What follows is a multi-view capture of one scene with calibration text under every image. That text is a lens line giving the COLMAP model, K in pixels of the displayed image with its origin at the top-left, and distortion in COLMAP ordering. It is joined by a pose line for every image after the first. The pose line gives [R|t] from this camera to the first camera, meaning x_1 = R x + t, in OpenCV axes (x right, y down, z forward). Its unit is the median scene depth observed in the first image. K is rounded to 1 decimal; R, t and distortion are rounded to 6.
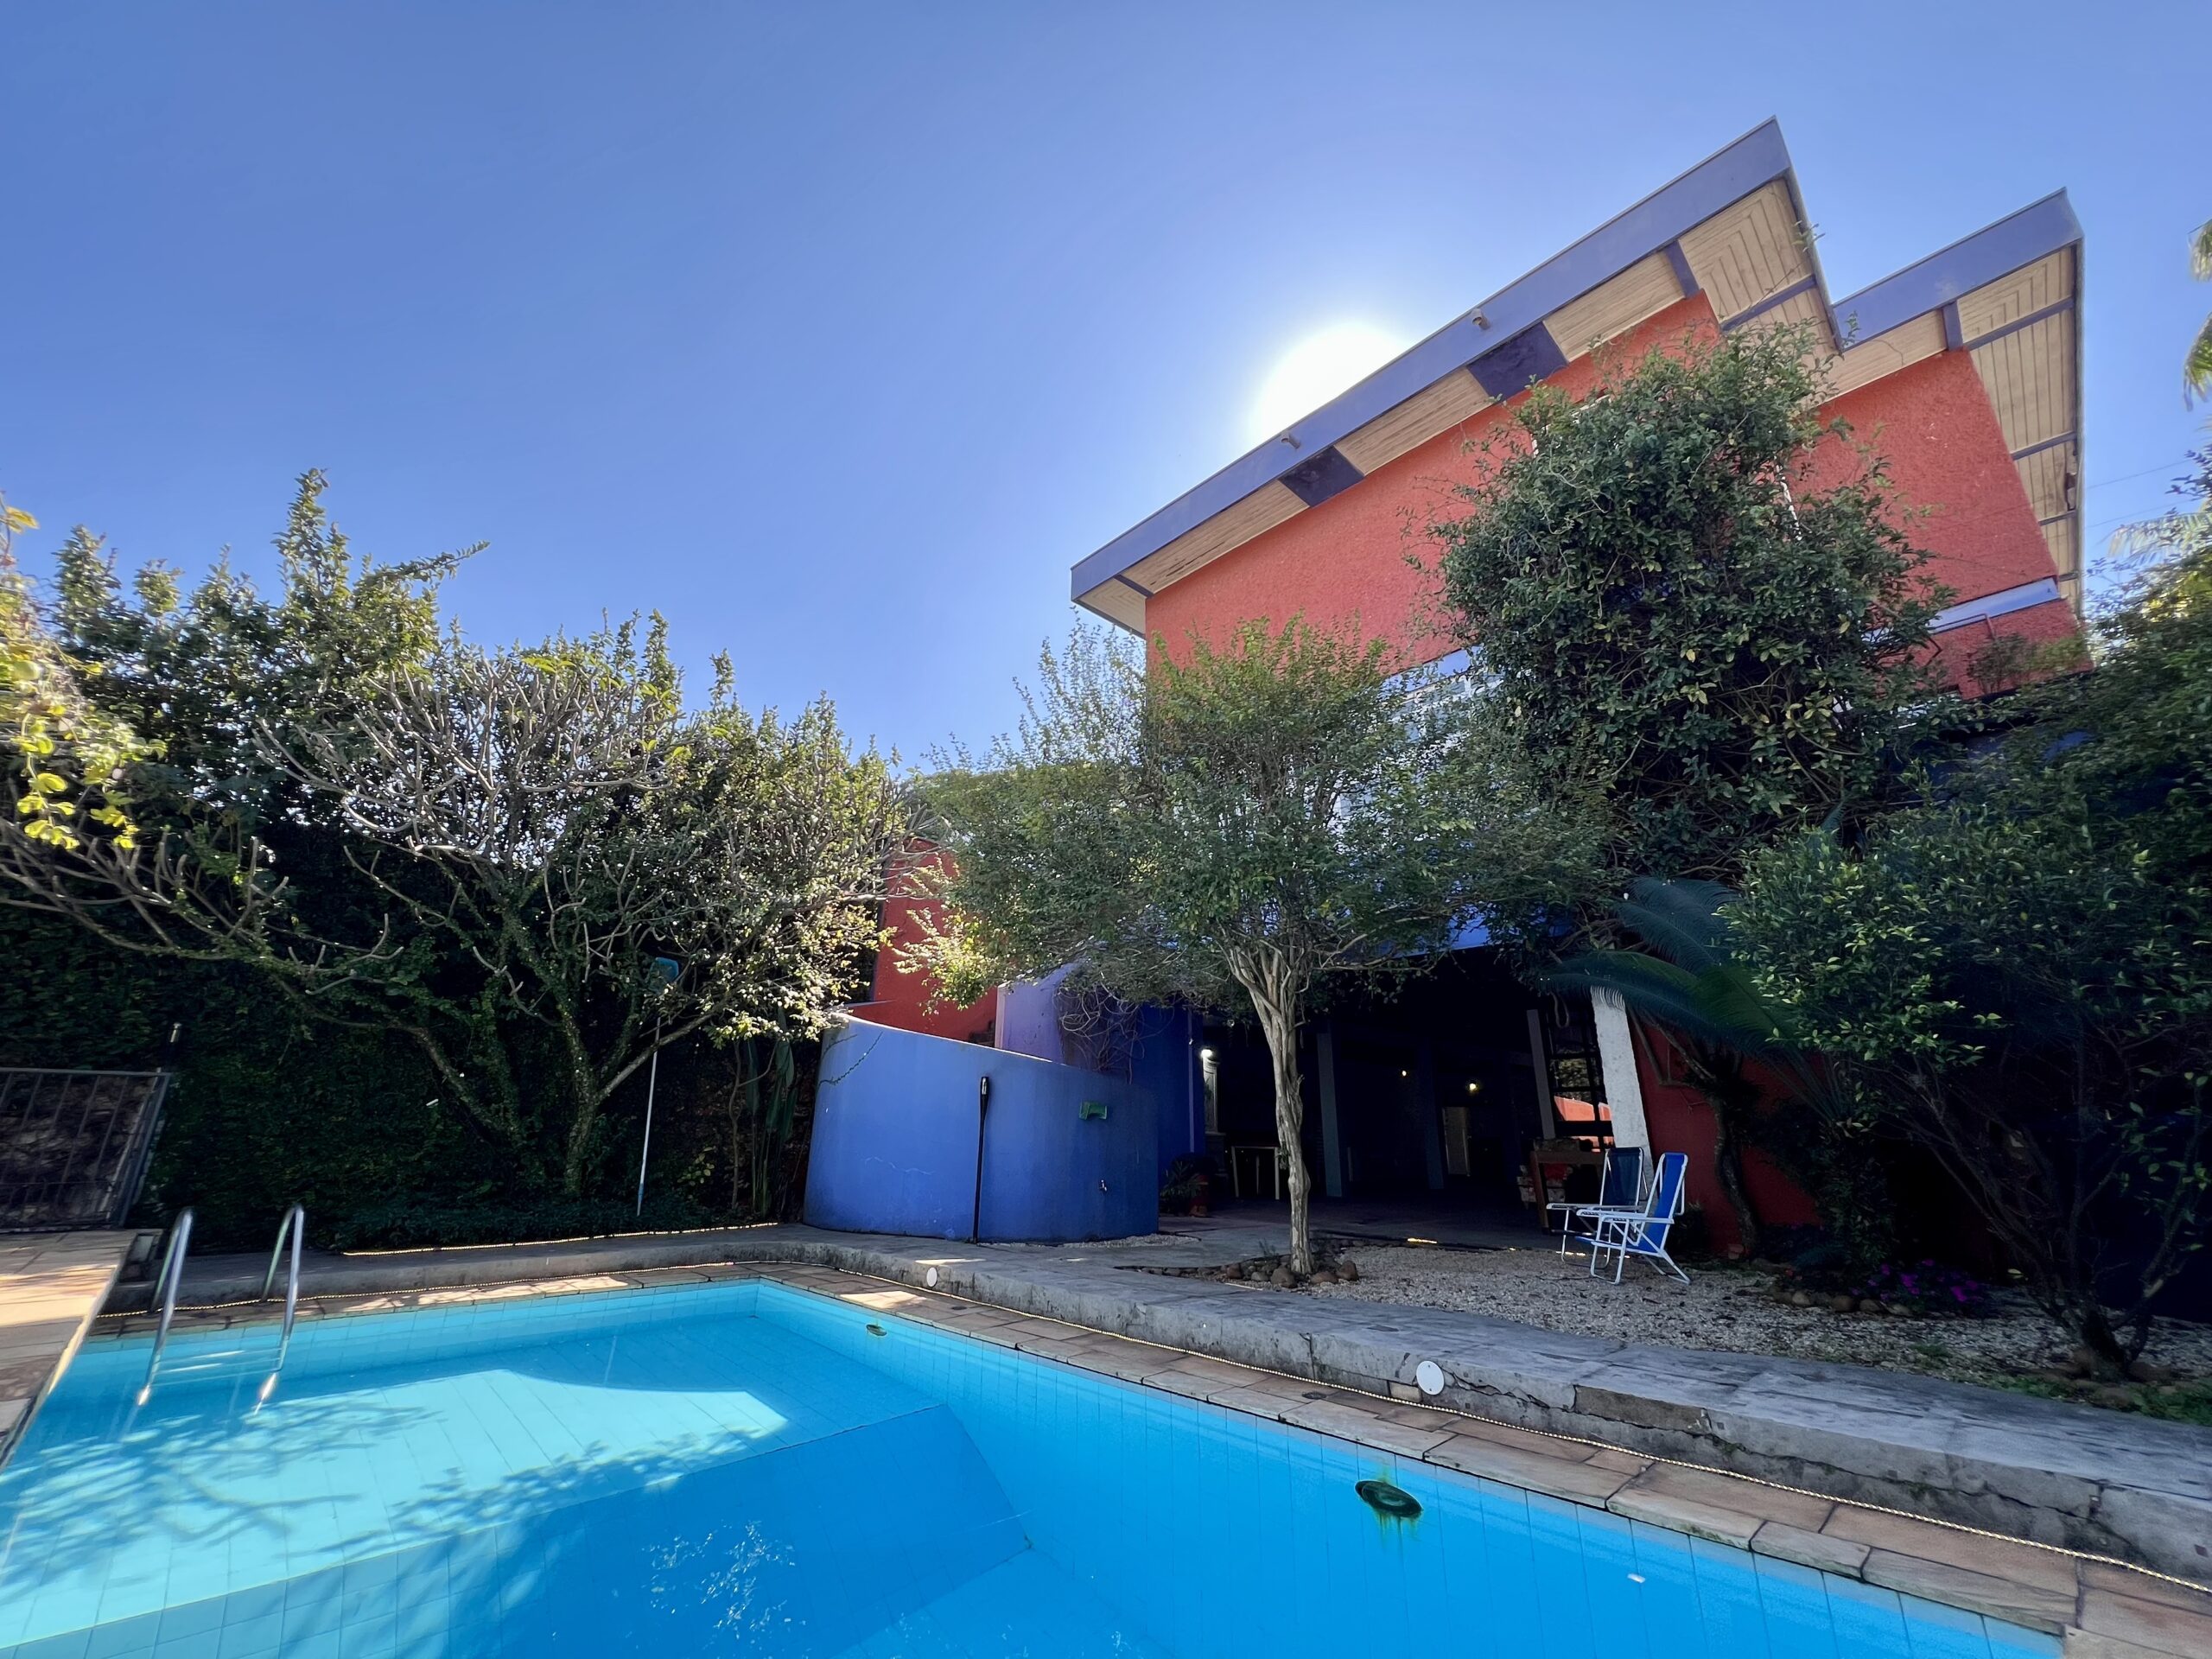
lens RADIAL K [[883.2, 0, 1112.7], [0, 883.2, 828.6], [0, 0, 1]] dist [-0.001227, 0.000424]
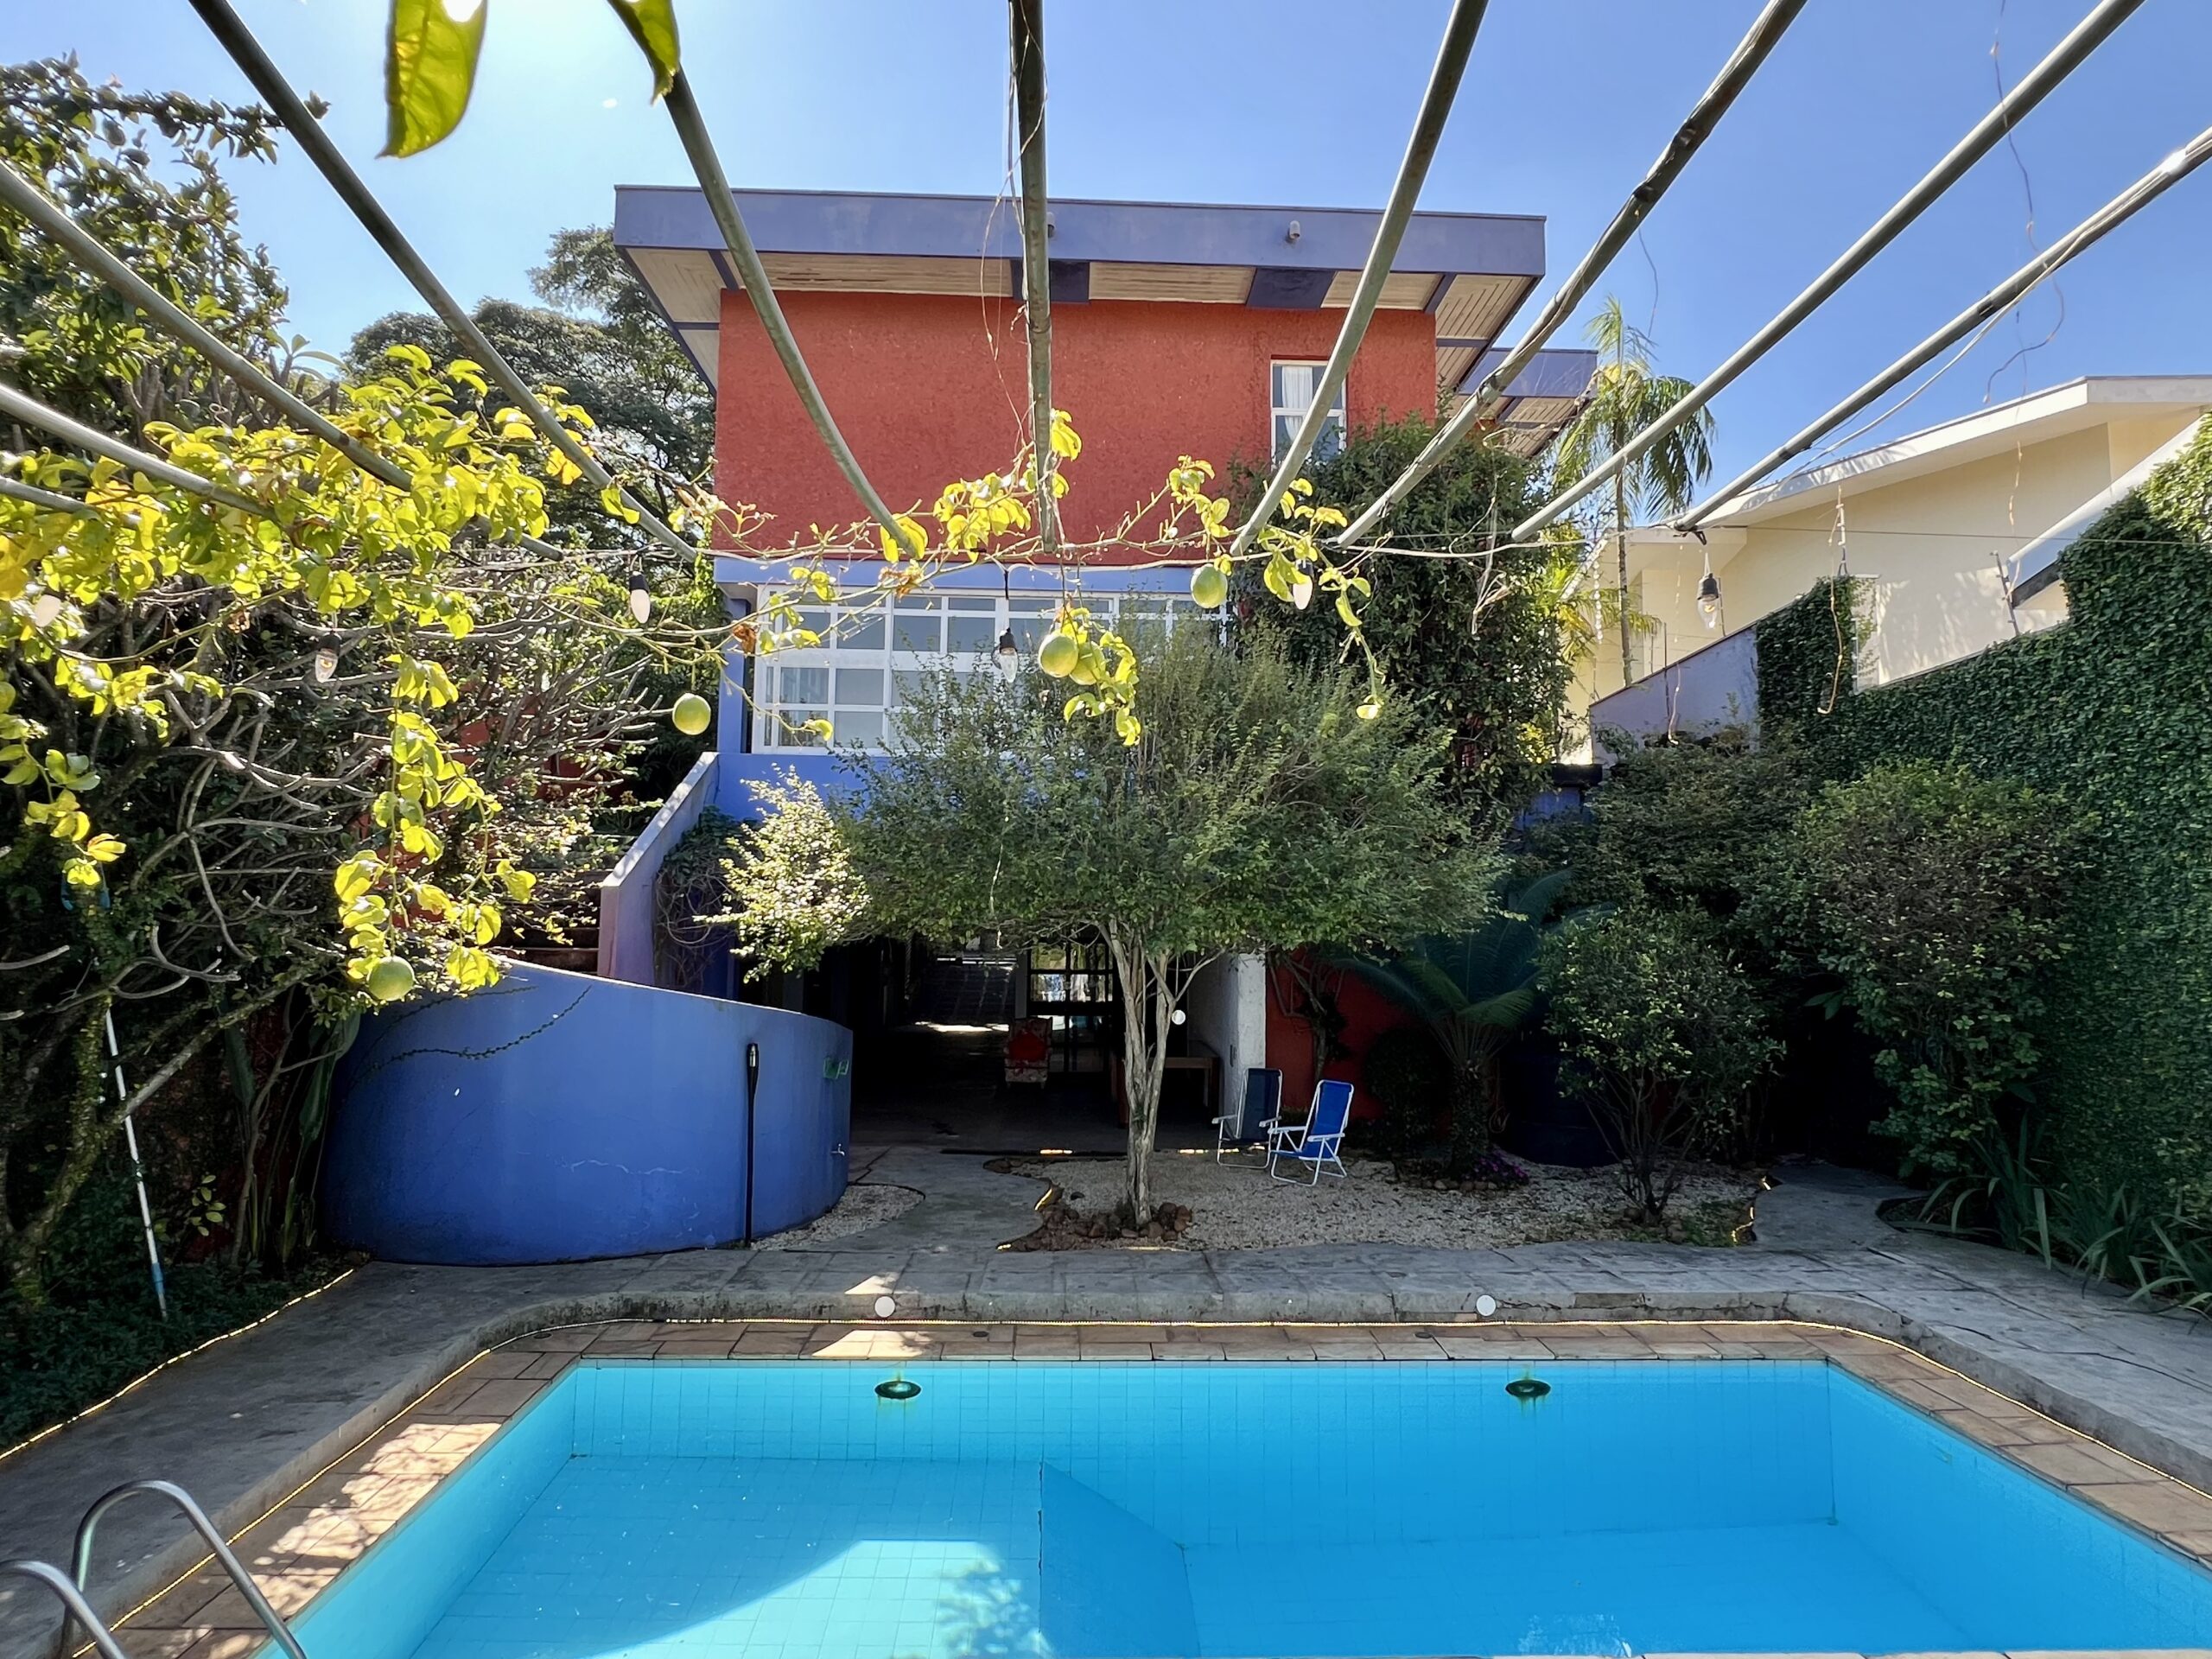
lens RADIAL K [[1170.8, 0, 1102.4], [0, 1170.8, 827.7], [0, 0, 1]] dist [0.000948, 0.000248]
pose [[0.692231, 0.060961, 0.719097, -1.558673], [-0.234104, 0.961511, 0.143845, -0.277748], [-0.682650, -0.267917, 0.679859, 0.330643]]
